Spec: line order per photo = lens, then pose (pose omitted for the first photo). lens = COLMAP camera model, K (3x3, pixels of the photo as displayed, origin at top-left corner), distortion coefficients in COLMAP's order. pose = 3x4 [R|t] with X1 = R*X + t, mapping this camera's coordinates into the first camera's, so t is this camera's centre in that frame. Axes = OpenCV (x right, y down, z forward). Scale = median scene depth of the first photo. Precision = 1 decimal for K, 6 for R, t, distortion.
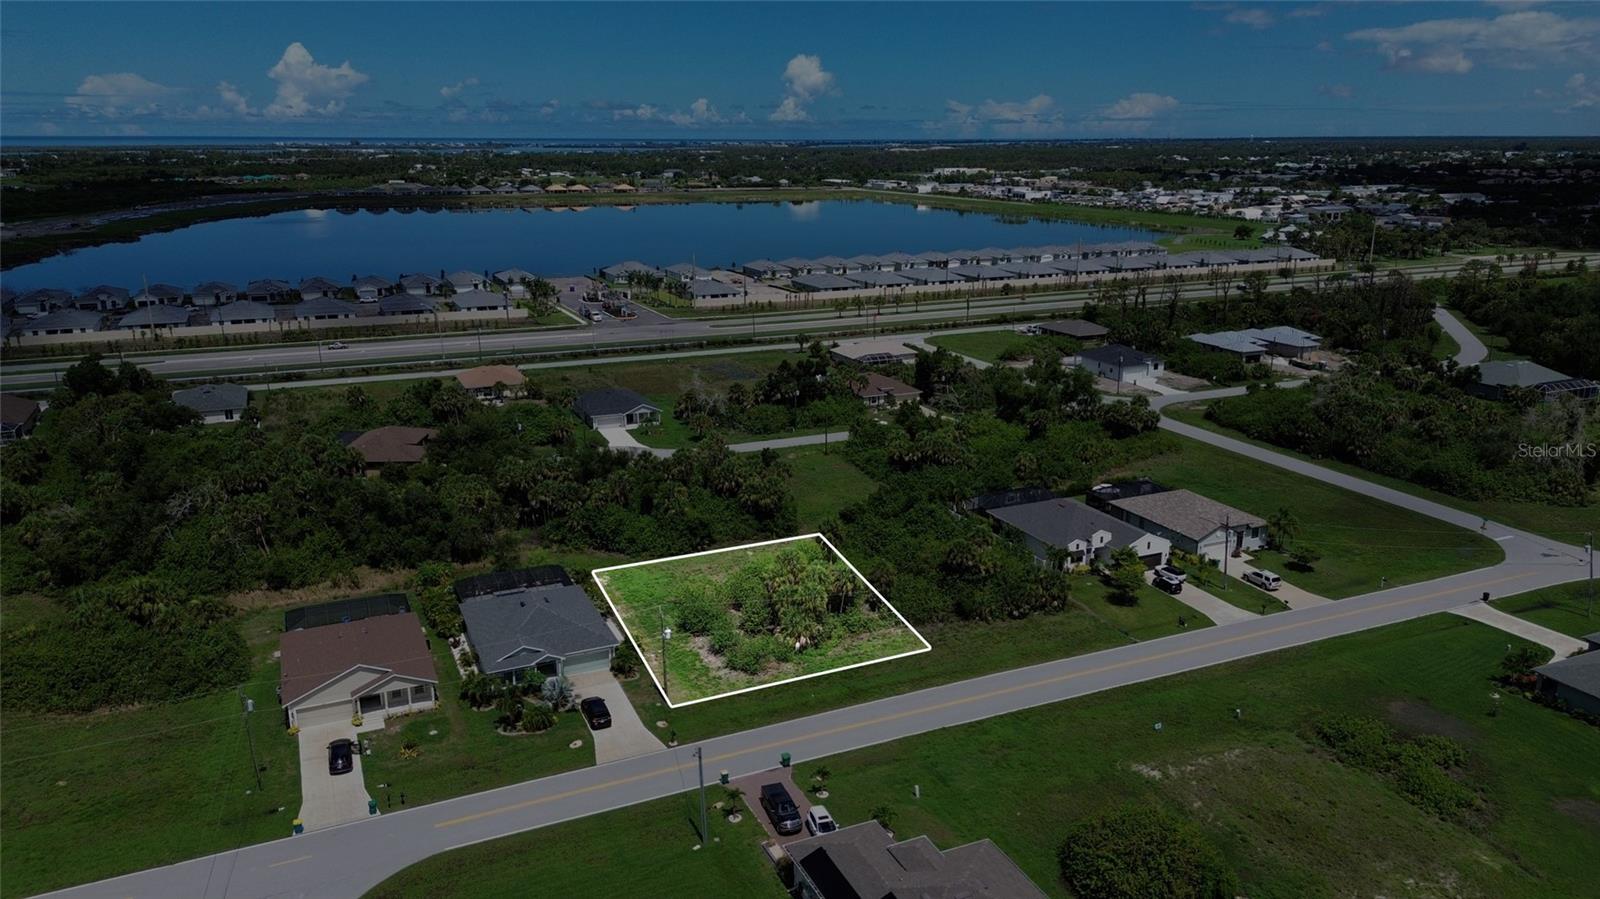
lens RADIAL K [[1127.6, 0, 802.5], [0, 1127.6, 461.8], [0, 0, 1]] dist [0.071062, -0.078442]
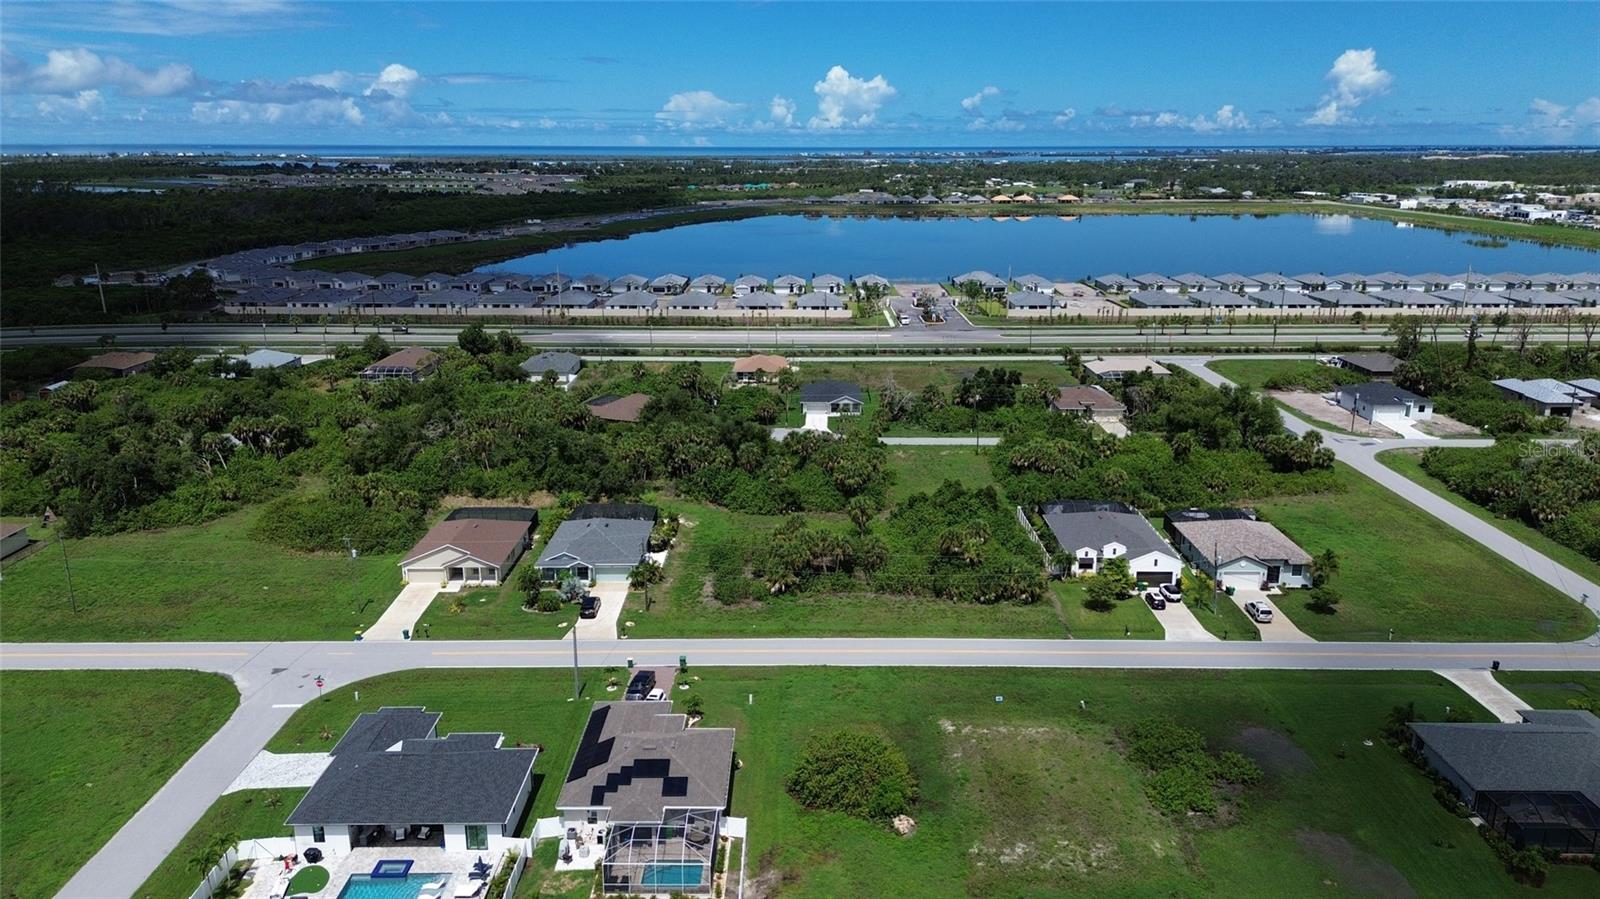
lens RADIAL K [[1127.6, 0, 802.5], [0, 1127.6, 461.8], [0, 0, 1]] dist [0.071062, -0.078442]
pose [[0.910151, 0.112295, -0.398768, 0.376958], [-0.114903, 0.993224, 0.017441, 0.000726], [0.398024, 0.029946, 0.916886, -0.079817]]
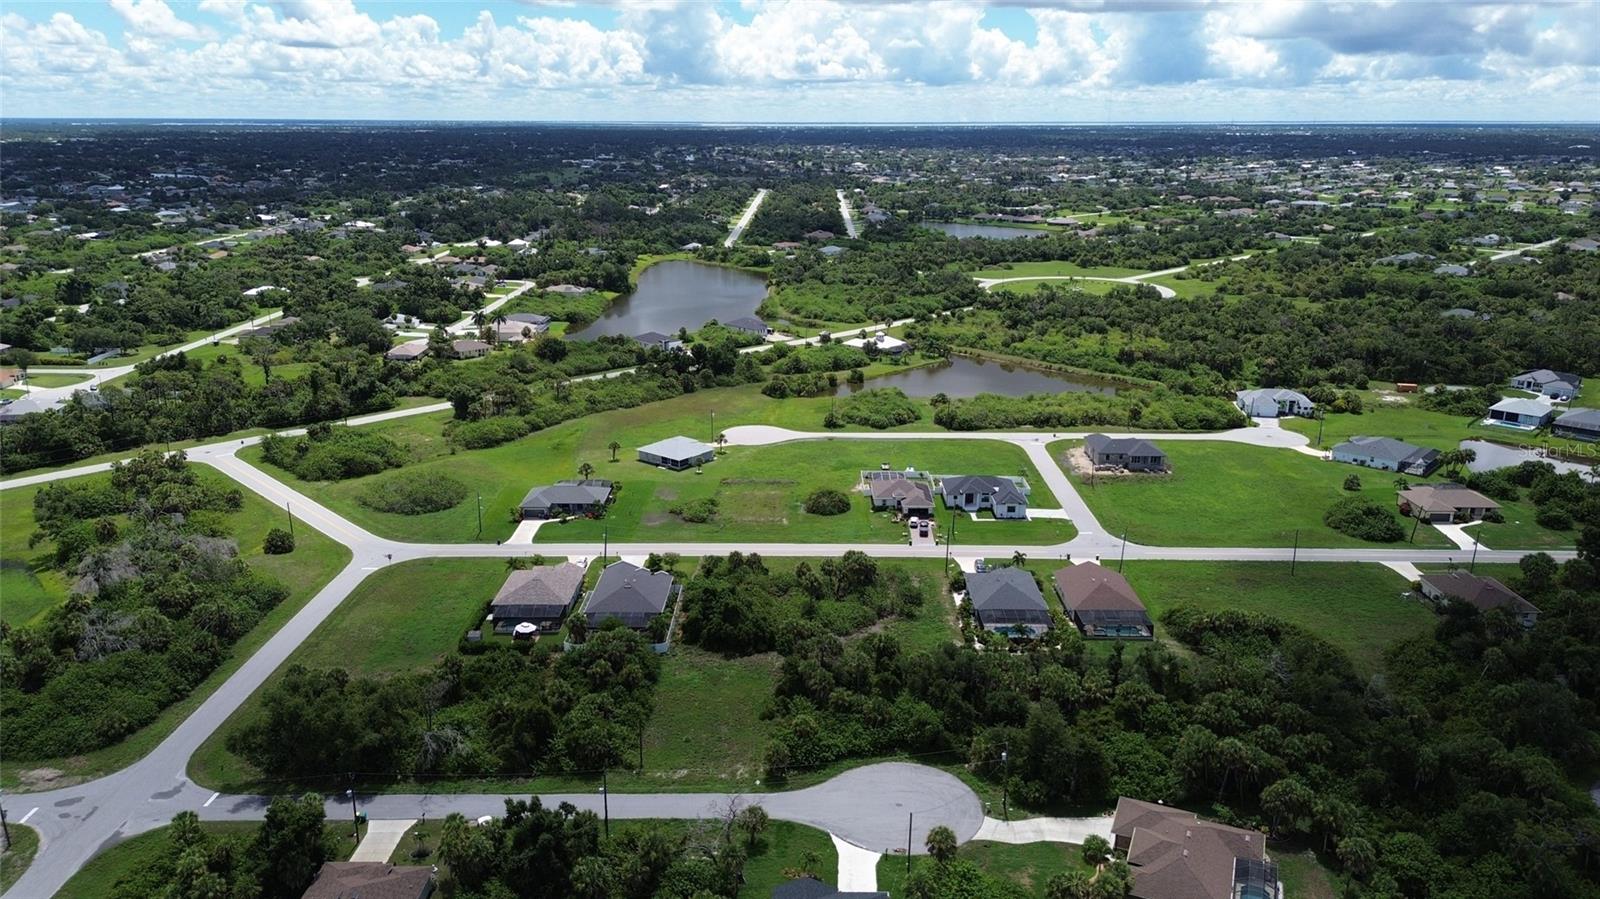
lens RADIAL K [[1127.6, 0, 802.5], [0, 1127.6, 461.8], [0, 0, 1]] dist [0.071062, -0.078442]
pose [[-0.908127, -0.125888, 0.399321, -0.489201], [0.112829, 0.844868, 0.522942, -0.774091], [-0.403206, 0.519952, -0.753044, 1.829848]]
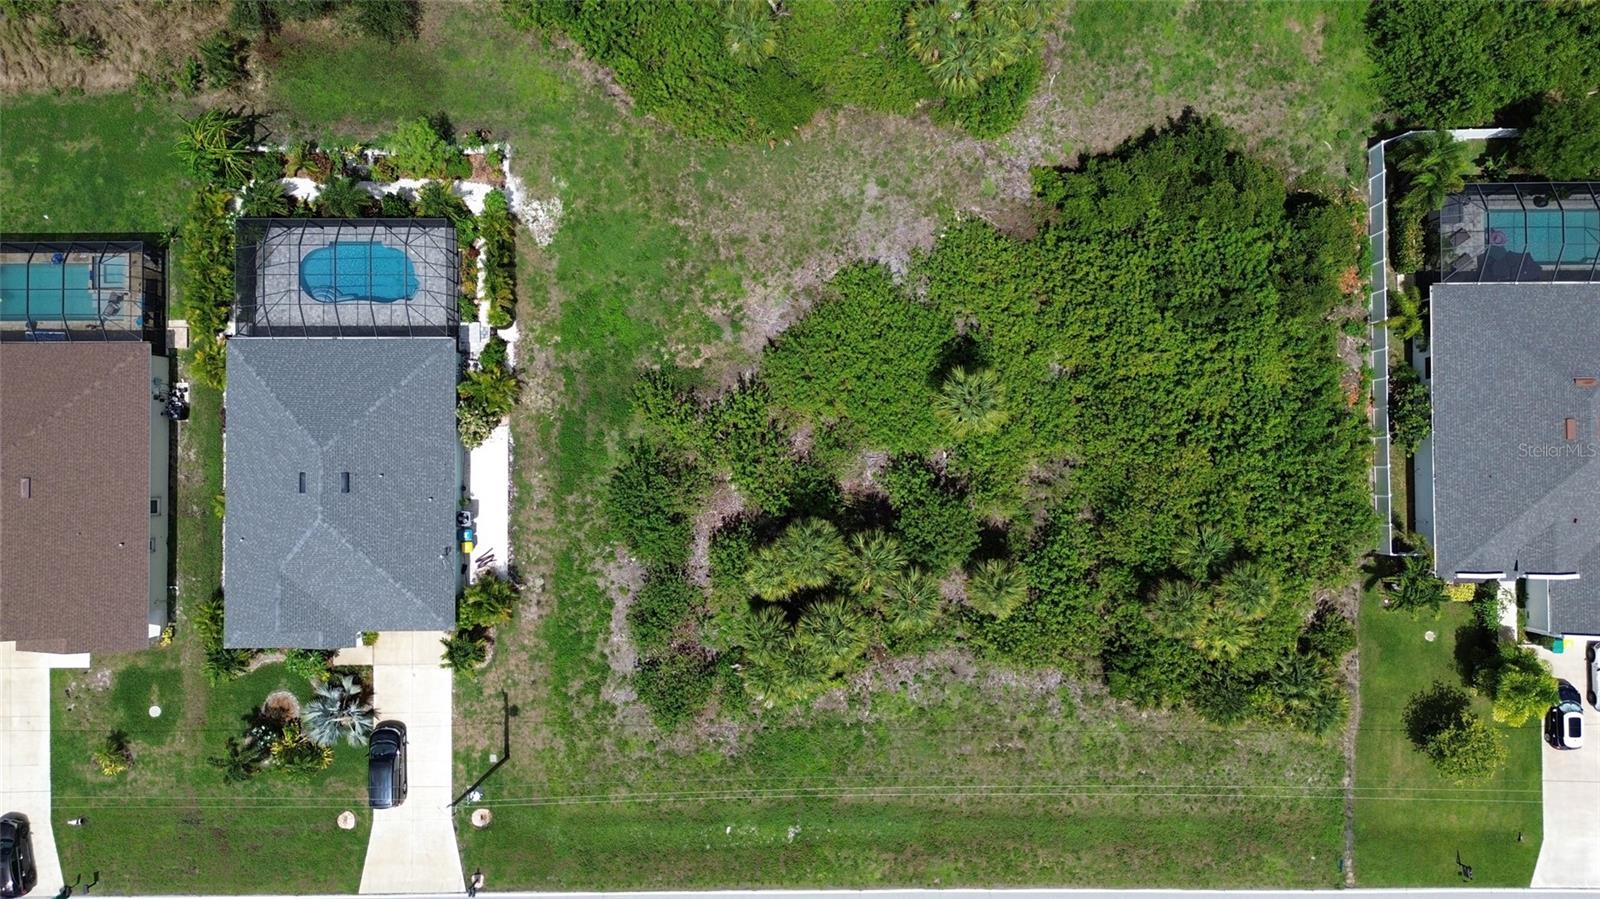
lens RADIAL K [[1127.6, 0, 802.5], [0, 1127.6, 461.8], [0, 0, 1]] dist [0.071062, -0.078442]
pose [[0.912444, 0.408923, -0.015082, -0.019260], [-0.108961, 0.278325, 0.954287, -0.321608], [0.394428, -0.869090, 0.298512, 0.719006]]
